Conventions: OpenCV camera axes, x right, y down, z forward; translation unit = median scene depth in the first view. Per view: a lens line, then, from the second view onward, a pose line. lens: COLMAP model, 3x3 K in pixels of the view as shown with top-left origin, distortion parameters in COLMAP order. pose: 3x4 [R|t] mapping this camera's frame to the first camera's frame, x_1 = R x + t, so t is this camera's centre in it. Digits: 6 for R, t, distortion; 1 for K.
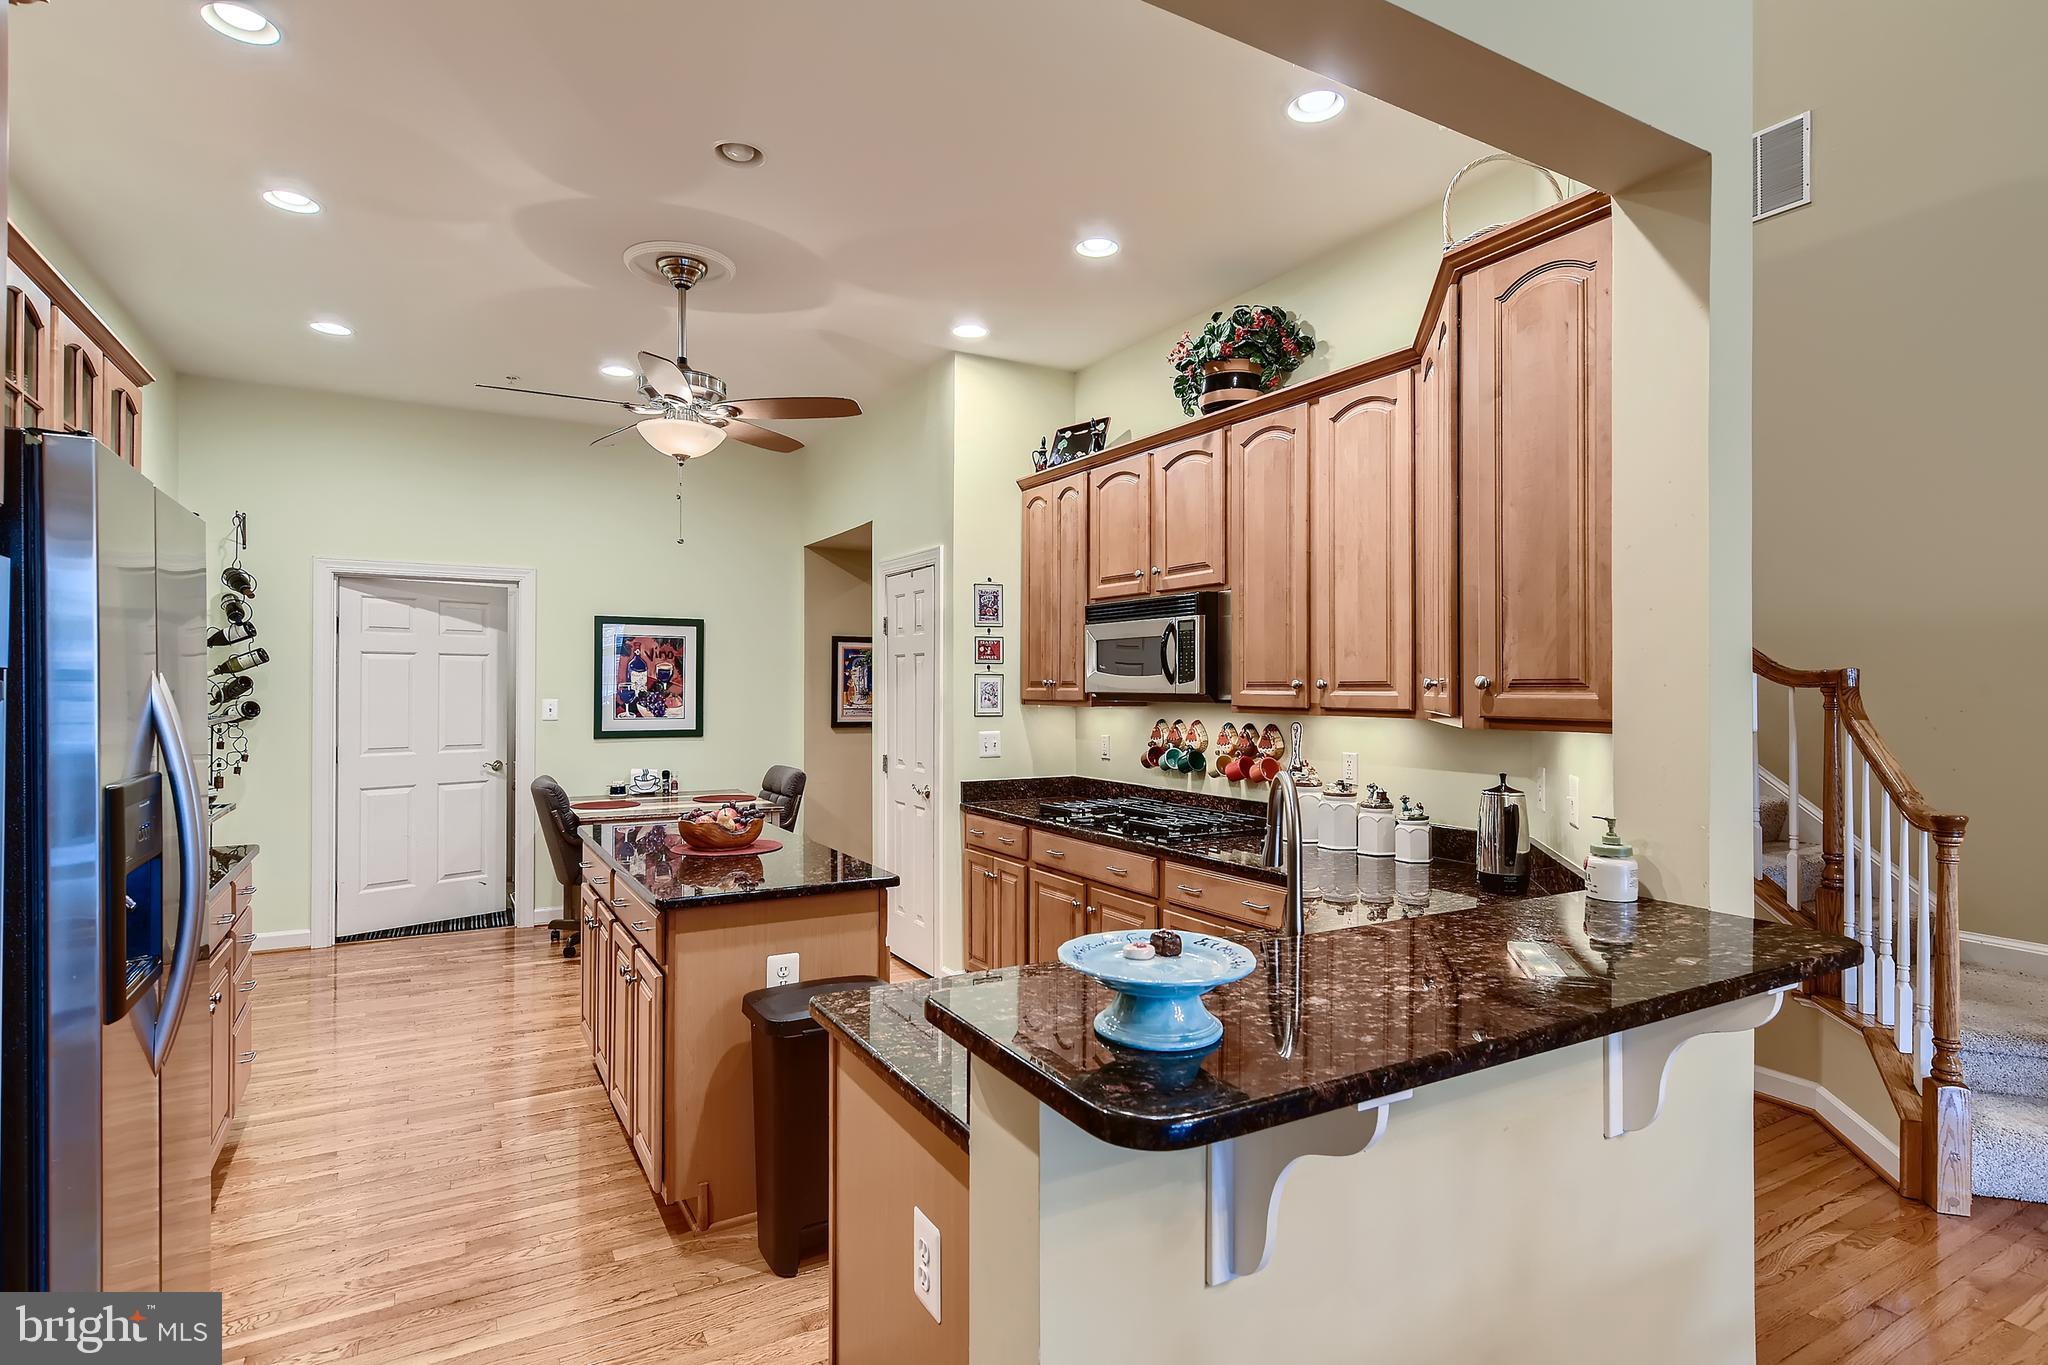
lens RADIAL K [[1040.4, 0, 1033.4], [0, 1040.4, 689.7], [0, 0, 1]] dist [-0.000901, 0.005492]
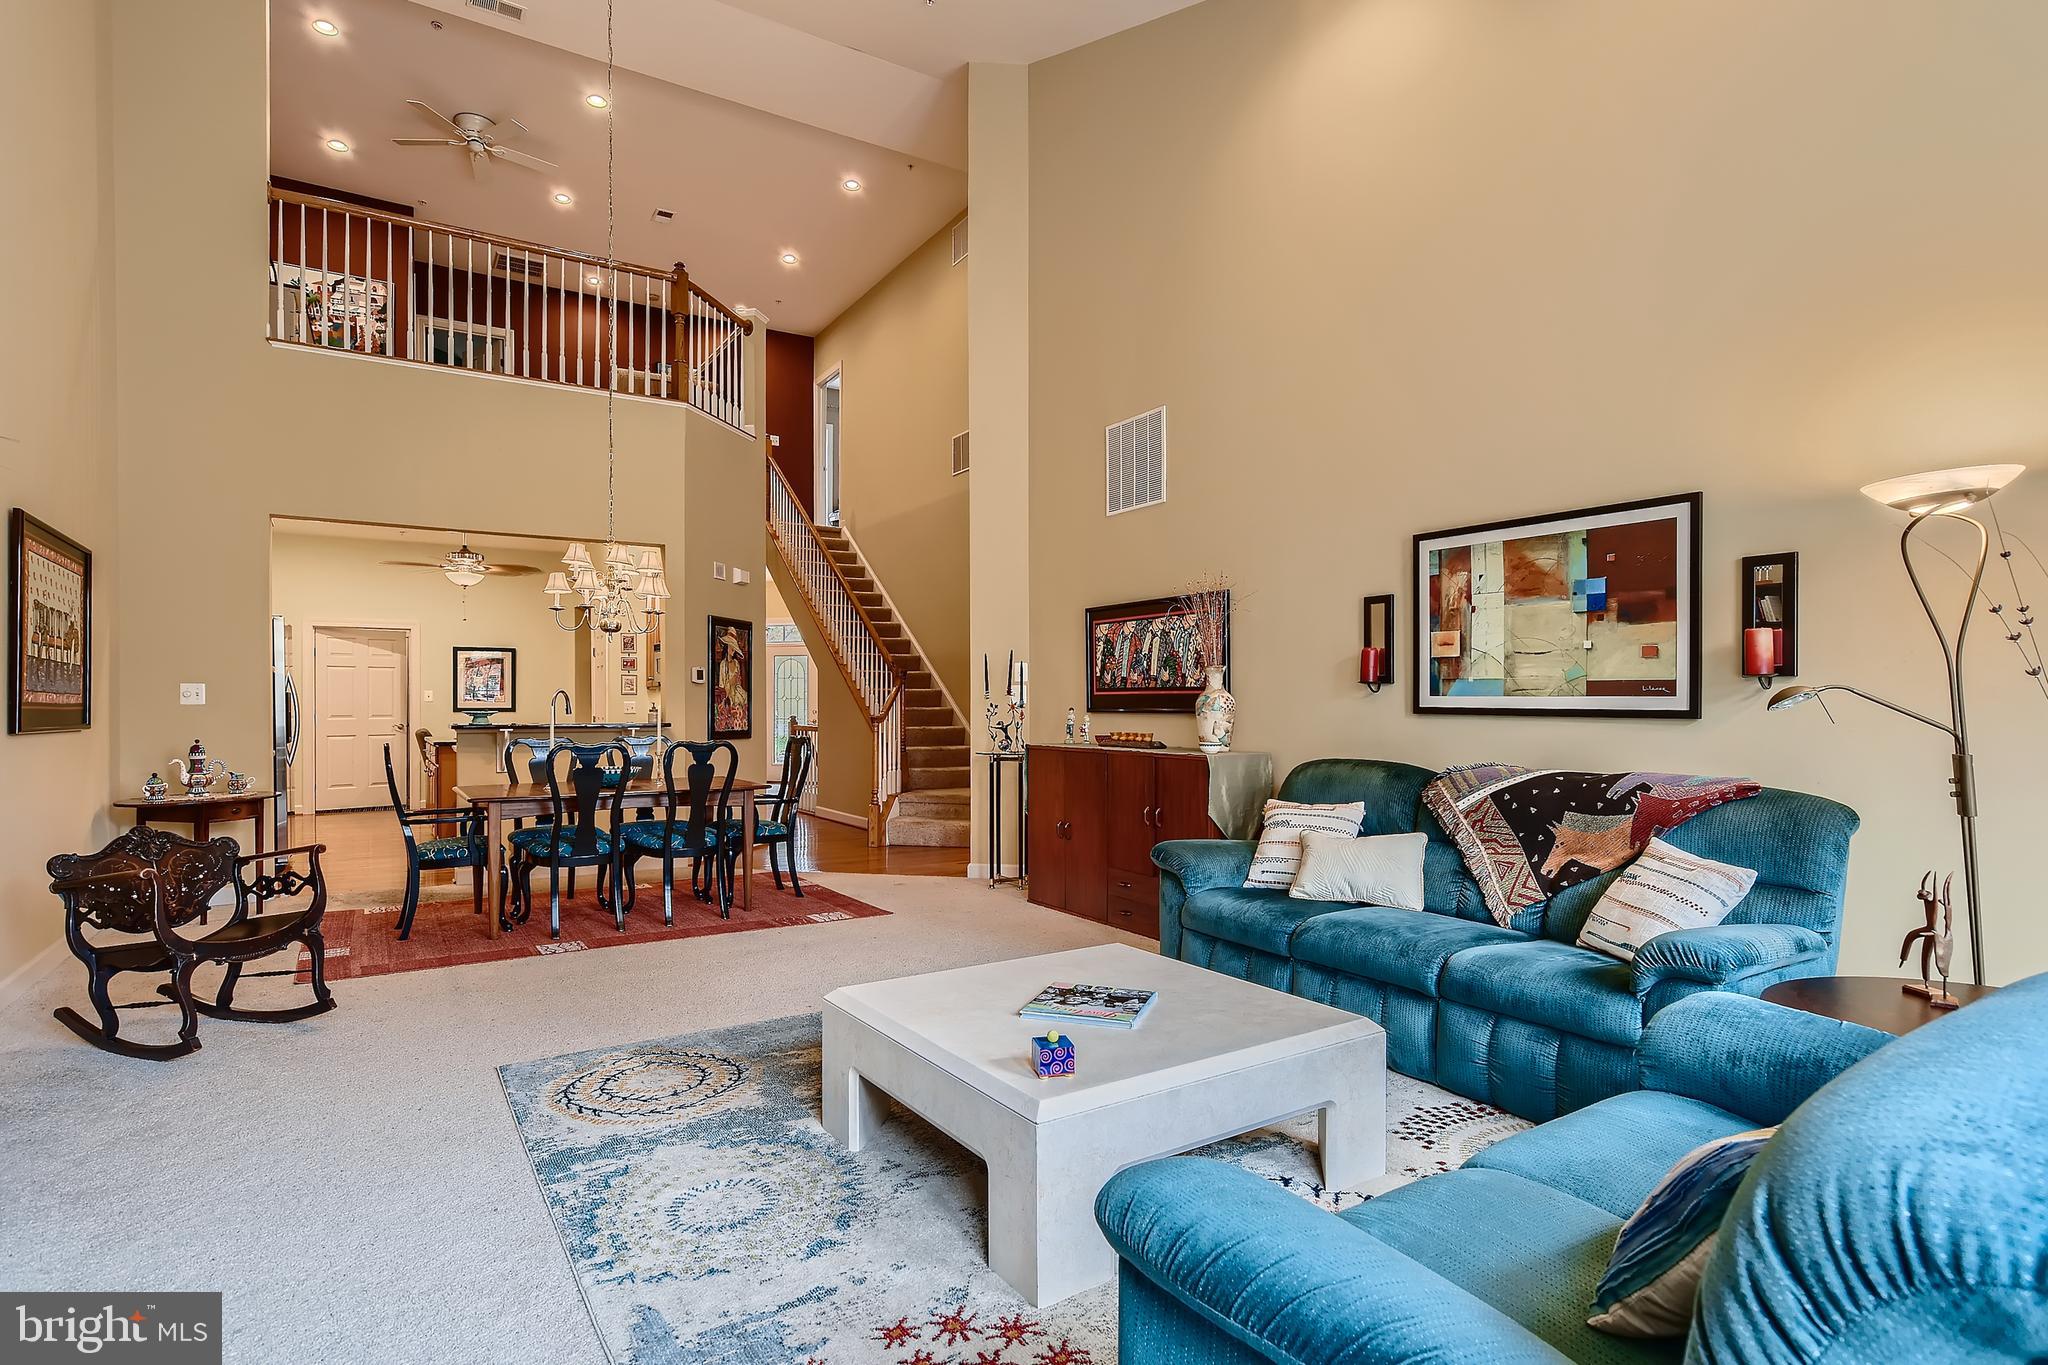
lens RADIAL K [[1040.4, 0, 1041.8], [0, 1040.4, 709.9], [0, 0, 1]] dist [-0.000901, 0.005492]
pose [[0.999109, -0.005254, 0.041870, 0.627809], [0.005178, 0.999985, 0.001931, 0.050077], [-0.041879, -0.001712, 0.999121, -1.033552]]
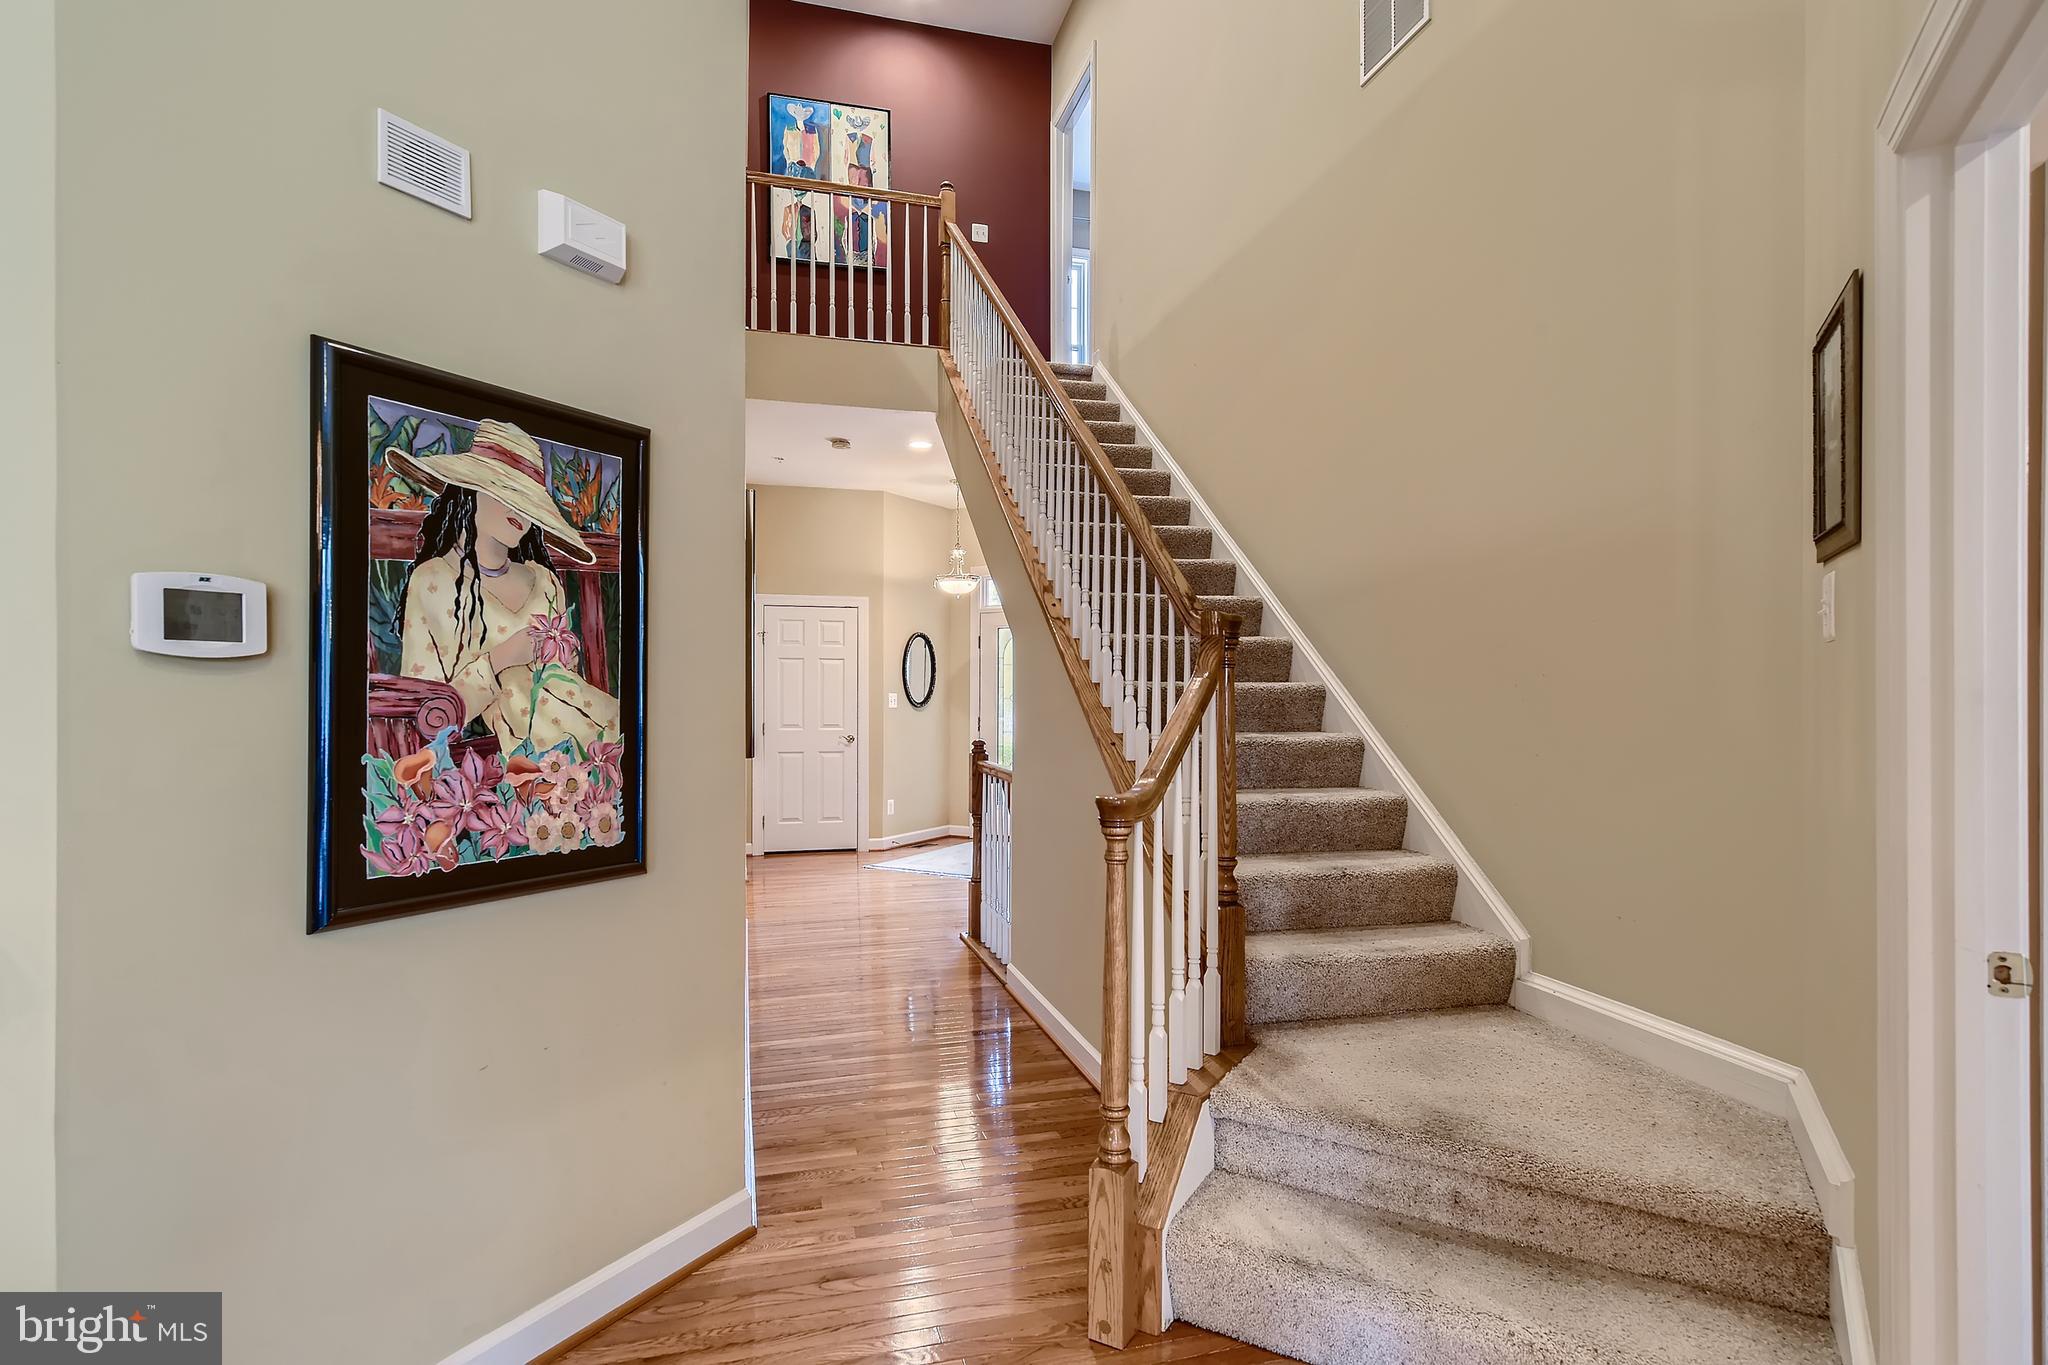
lens RADIAL K [[1040.4, 0, 1027.3], [0, 1040.4, 692.5], [0, 0, 1]] dist [-0.000901, 0.005492]
pose [[0.966296, -0.003647, -0.257408, 0.510748], [0.001546, 0.999964, -0.008363, 0.026775], [0.257429, 0.007683, 0.966267, 0.149469]]
